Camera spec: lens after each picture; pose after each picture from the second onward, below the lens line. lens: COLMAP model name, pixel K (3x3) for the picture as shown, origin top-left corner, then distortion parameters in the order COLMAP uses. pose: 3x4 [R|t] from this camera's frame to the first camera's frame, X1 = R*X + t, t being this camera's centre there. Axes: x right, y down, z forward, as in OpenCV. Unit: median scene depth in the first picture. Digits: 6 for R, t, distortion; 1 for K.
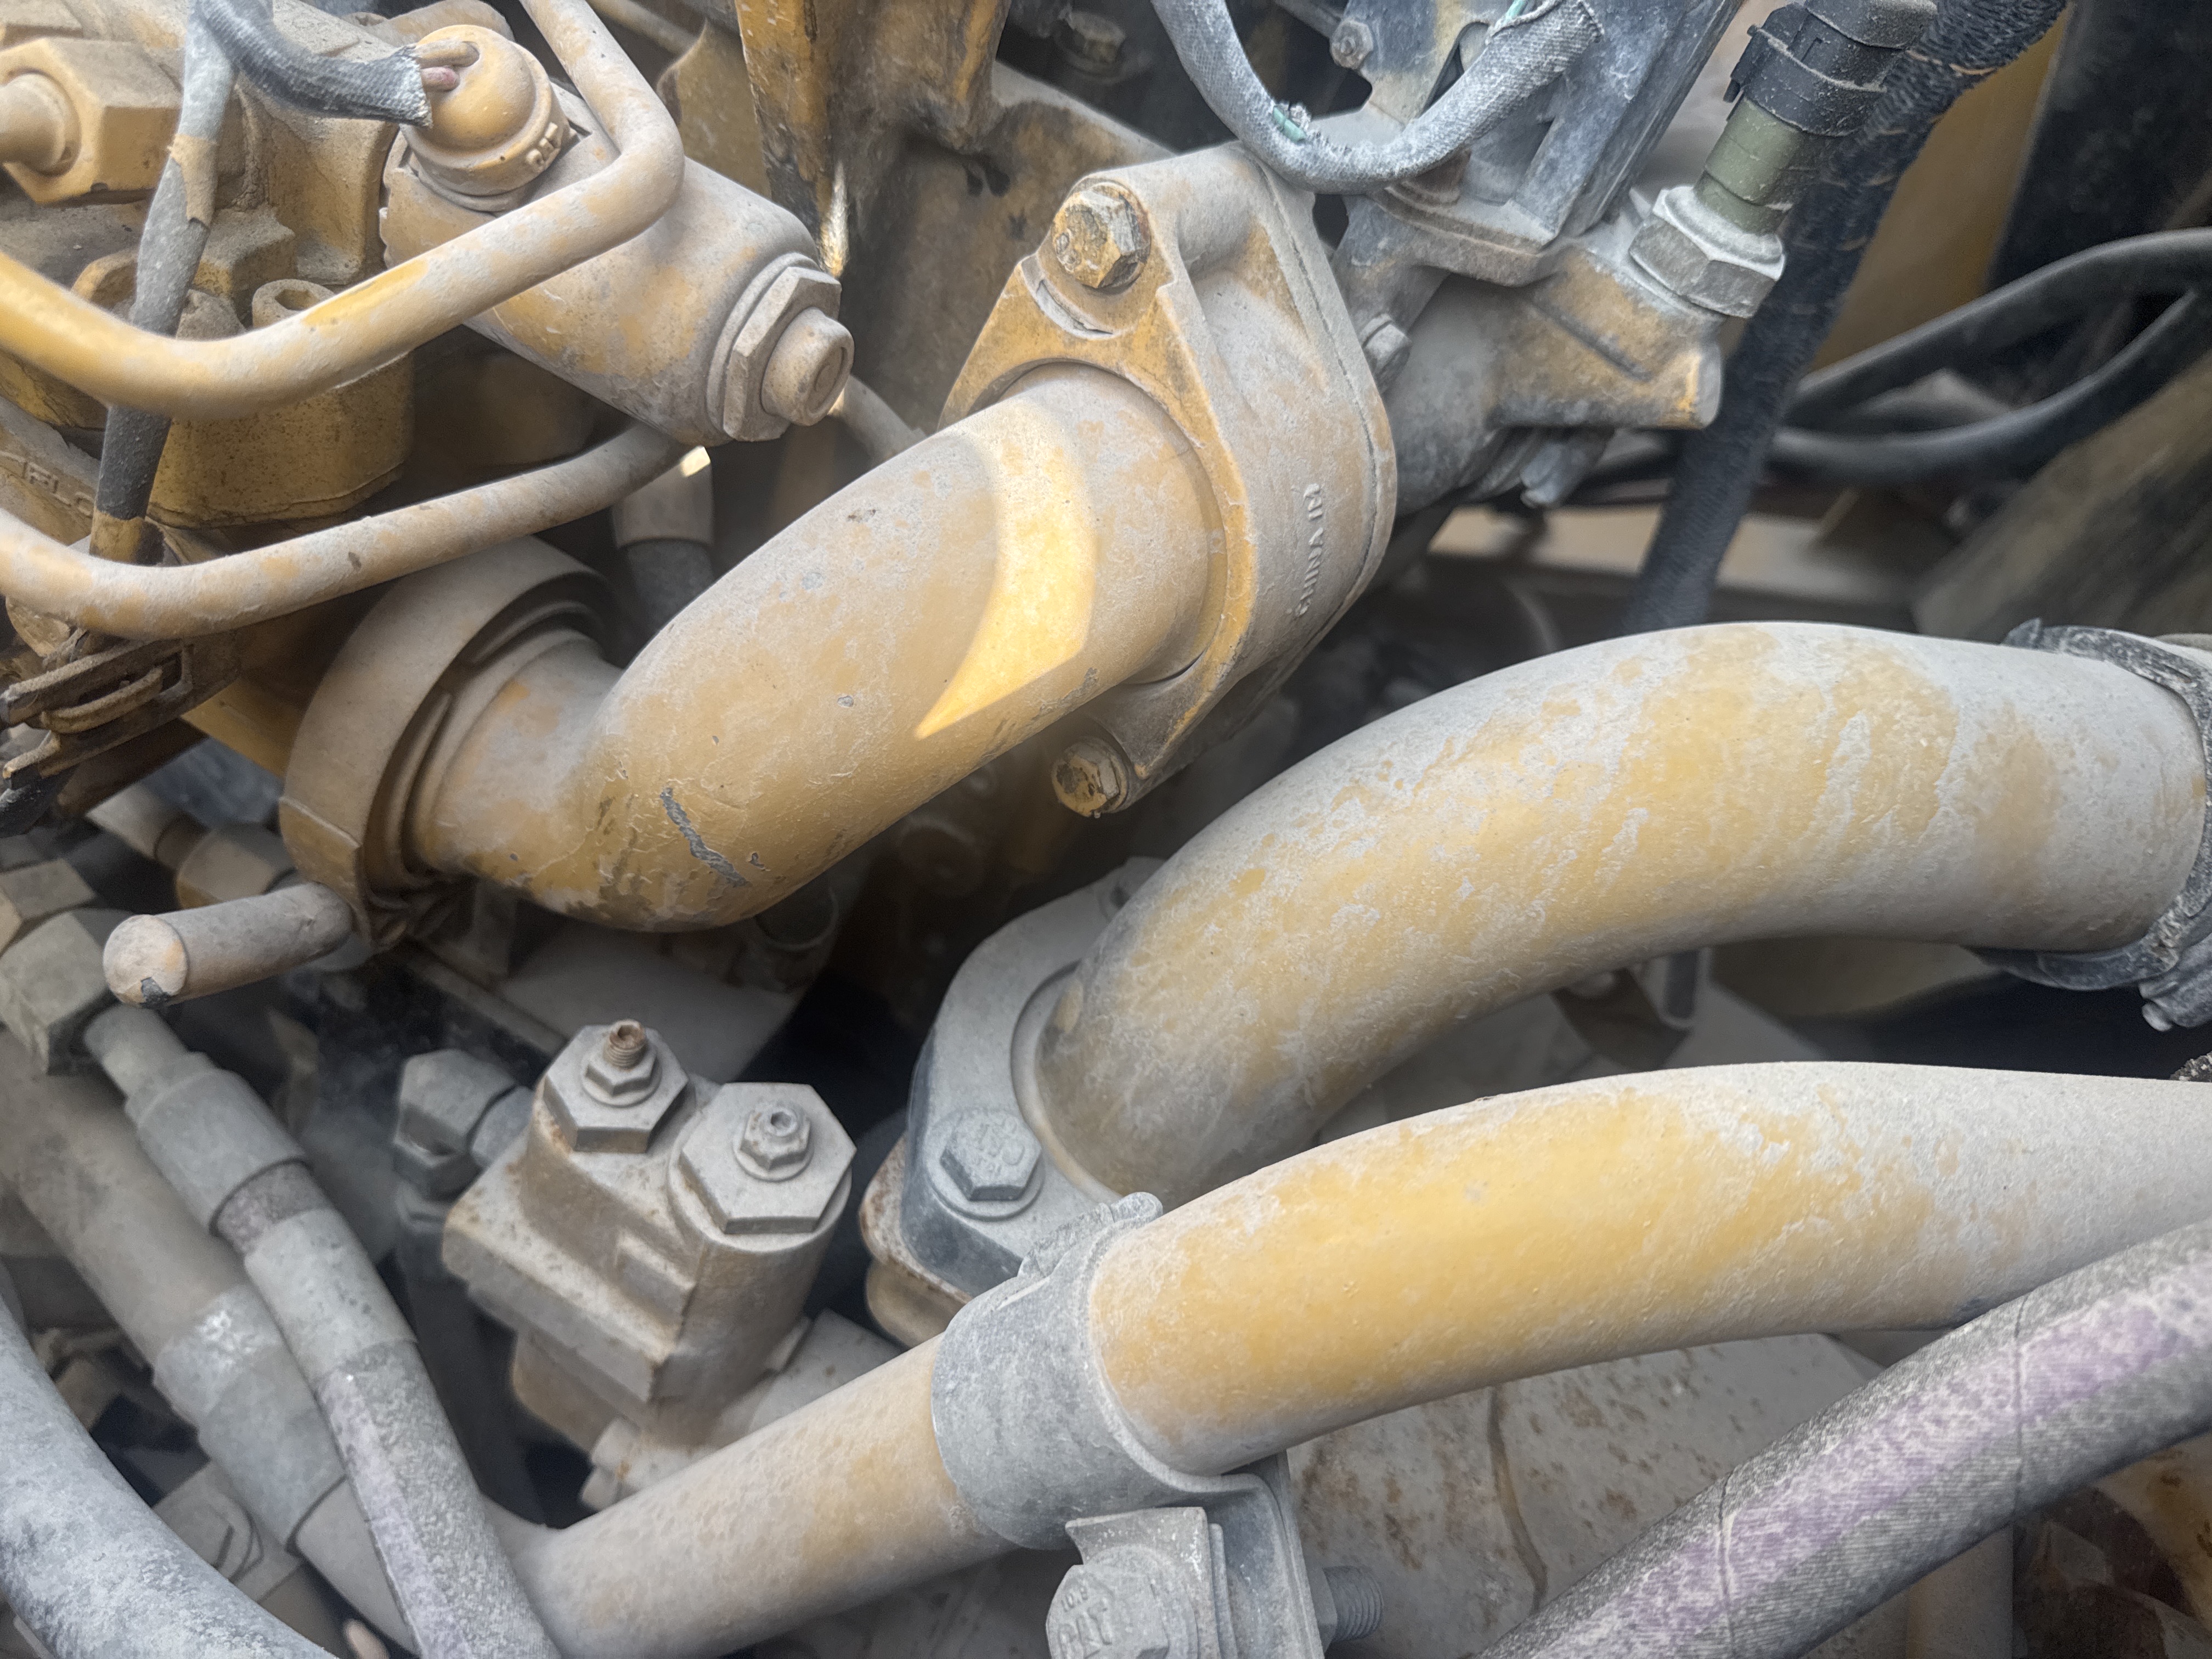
lens RADIAL K [[1553.0, 0, 1106.0], [0, 1553.0, 829.5], [0, 0, 1]] dist [-0.020994, -0.005491]
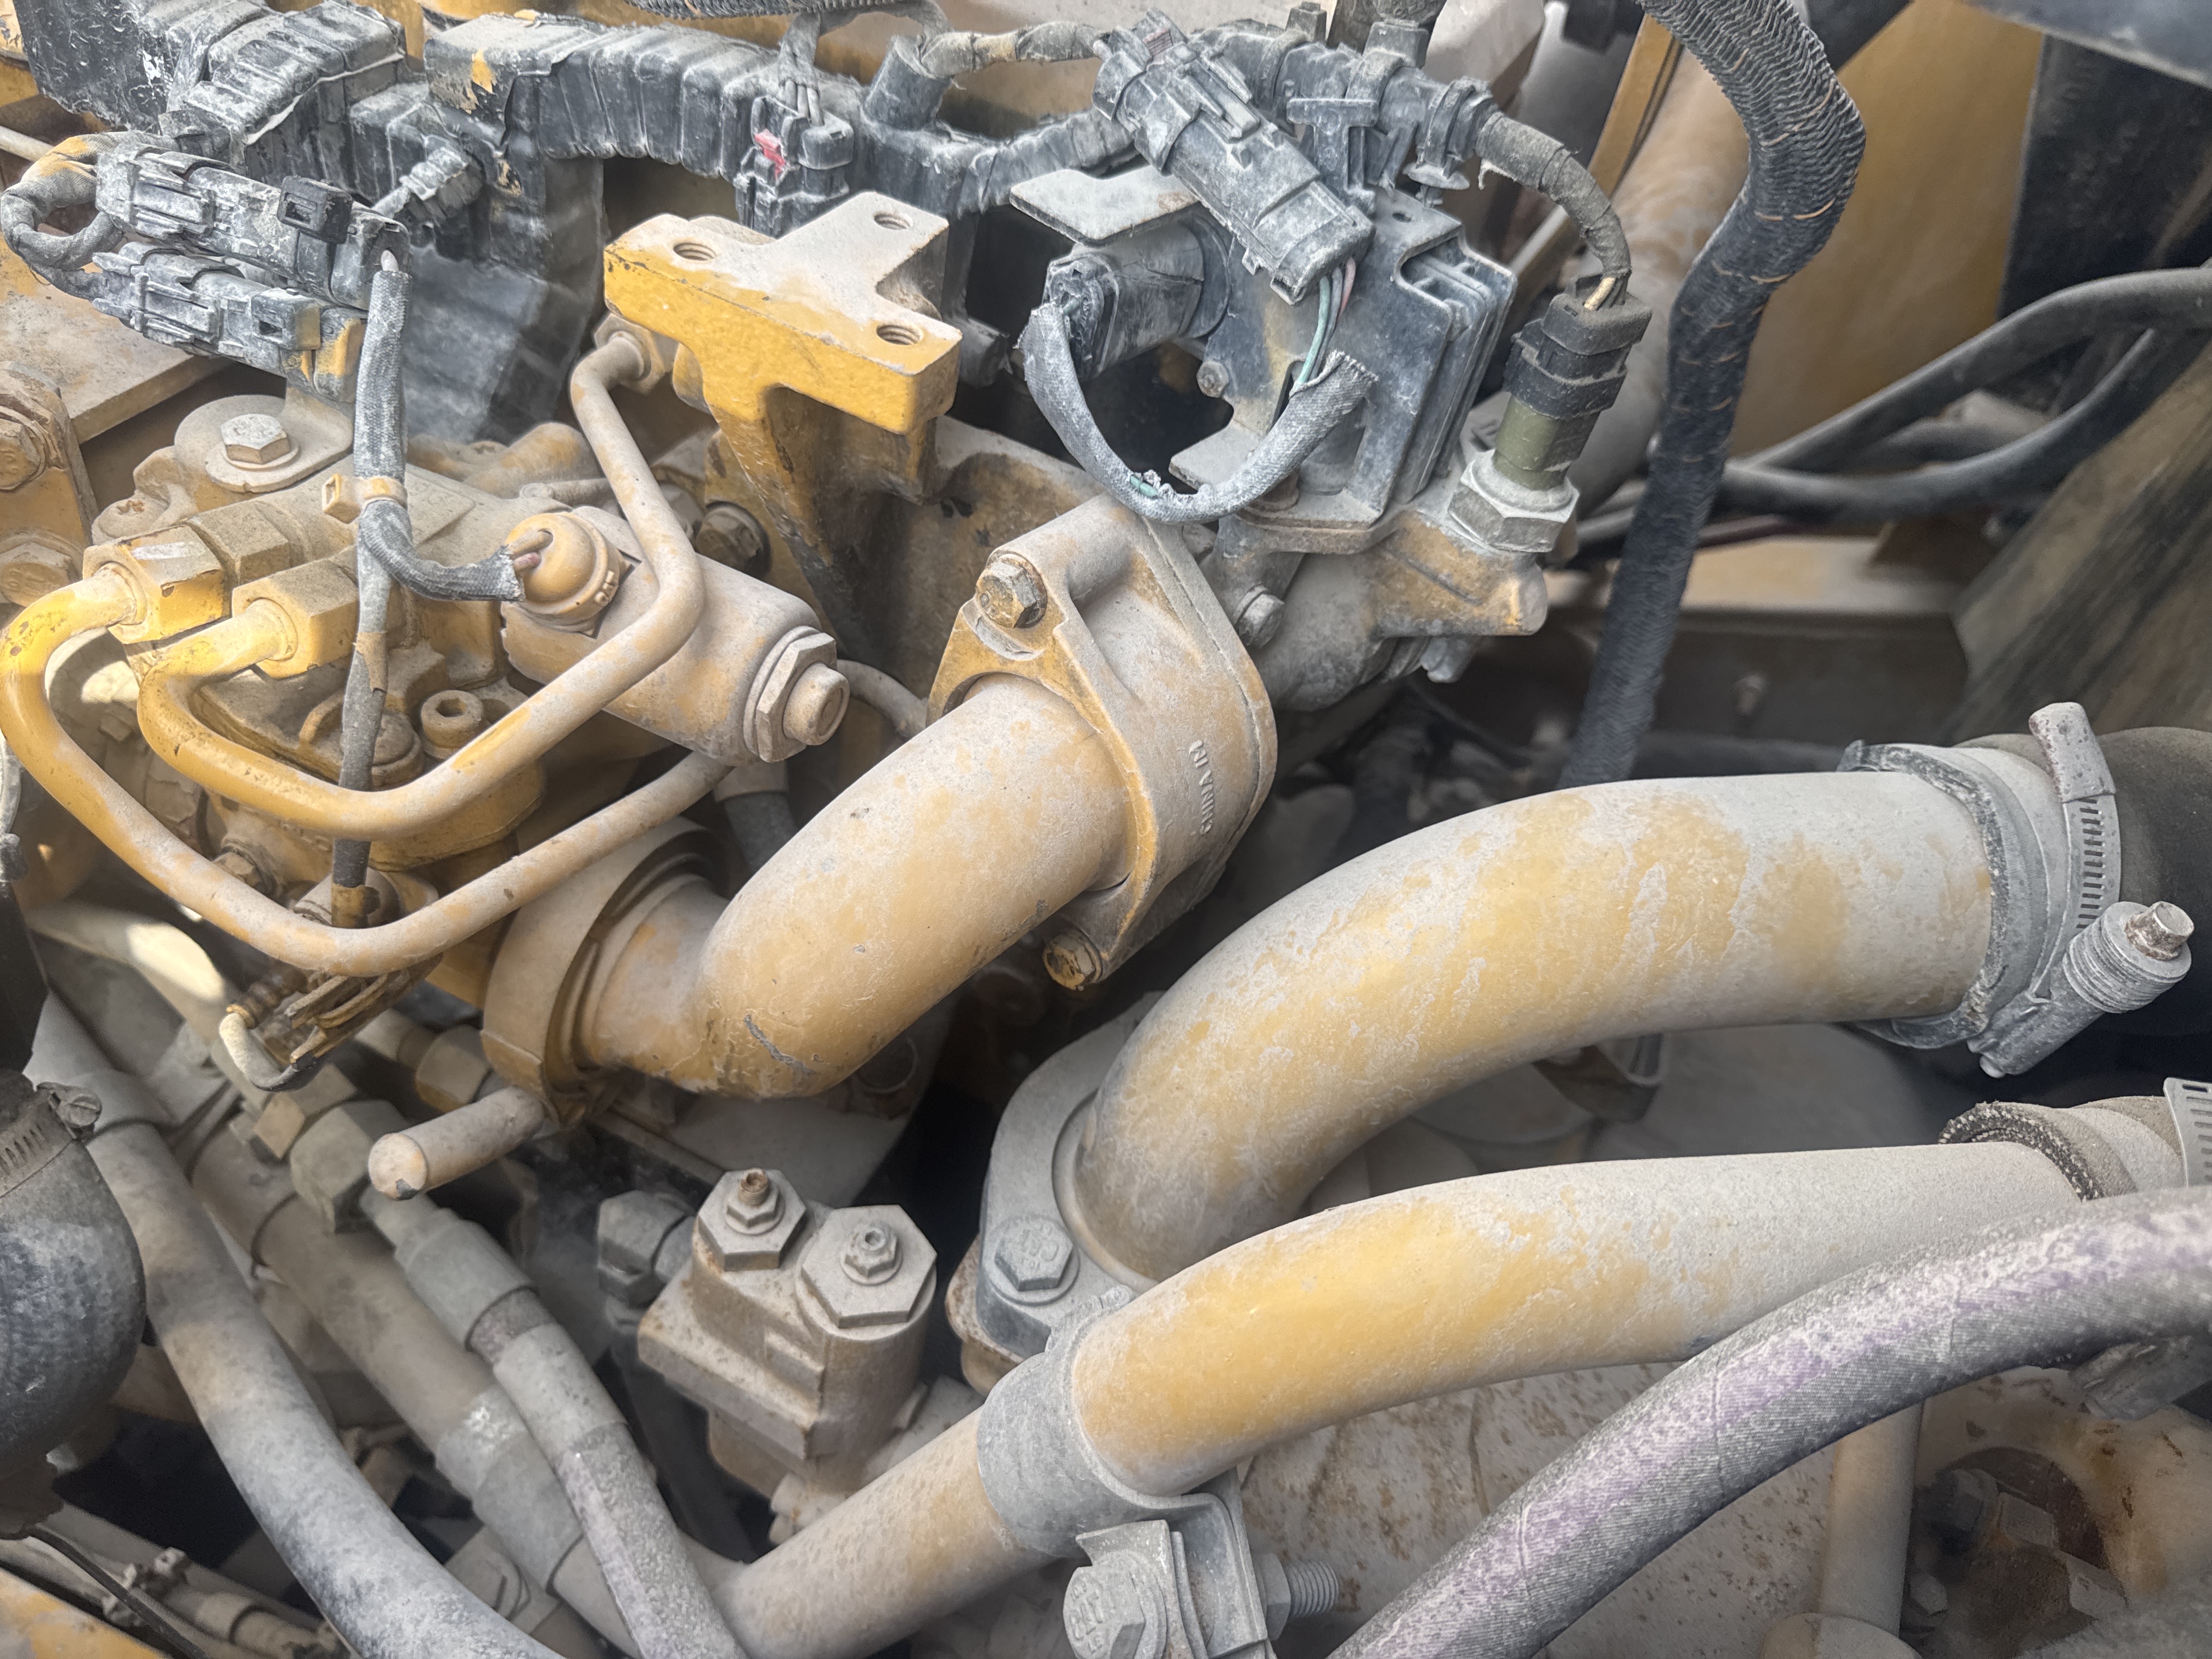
lens RADIAL K [[1566.2, 0, 1142.5], [0, 1566.2, 828.6], [0, 0, 1]] dist [-0.008377, -0.015443]
pose [[0.989440, -0.099882, -0.105032, 0.197904], [0.099151, 0.994998, -0.012174, -0.123496], [0.105722, 0.001632, 0.994394, -0.300067]]
